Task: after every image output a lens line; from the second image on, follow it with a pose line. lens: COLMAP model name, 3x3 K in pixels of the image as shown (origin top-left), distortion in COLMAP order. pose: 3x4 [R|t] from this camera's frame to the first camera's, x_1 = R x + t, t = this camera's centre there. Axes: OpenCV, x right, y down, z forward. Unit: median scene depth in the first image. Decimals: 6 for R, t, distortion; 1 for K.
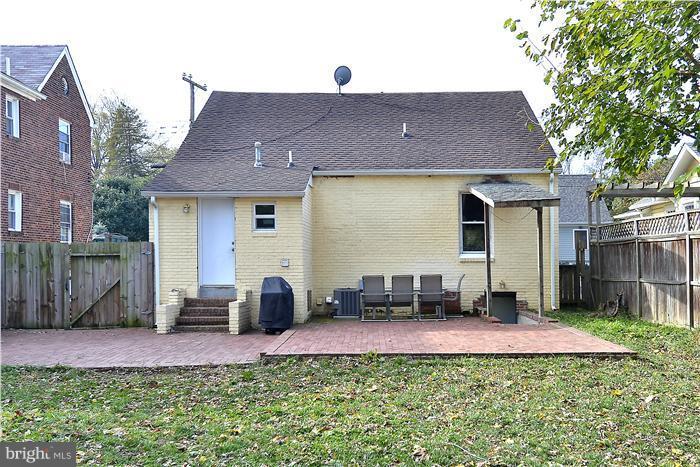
lens RADIAL K [[630.0, 0, 351.4], [0, 630.0, 248.9], [0, 0, 1]] dist [0.005945, -0.002527]
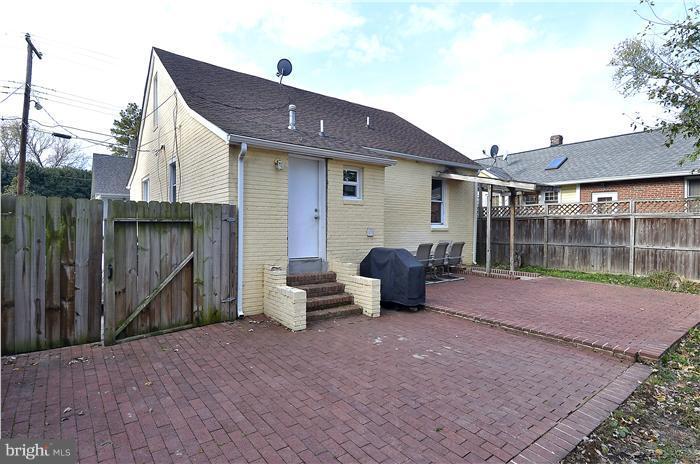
lens RADIAL K [[364.1, 0, 349.7], [0, 364.1, 222.5], [0, 0, 1]] dist [0.001533, -0.021590]
pose [[0.789231, 0.016358, 0.613878, -0.475996], [-0.023850, 0.999707, 0.004024, 0.004975], [-0.613633, -0.017817, 0.789391, 0.580482]]
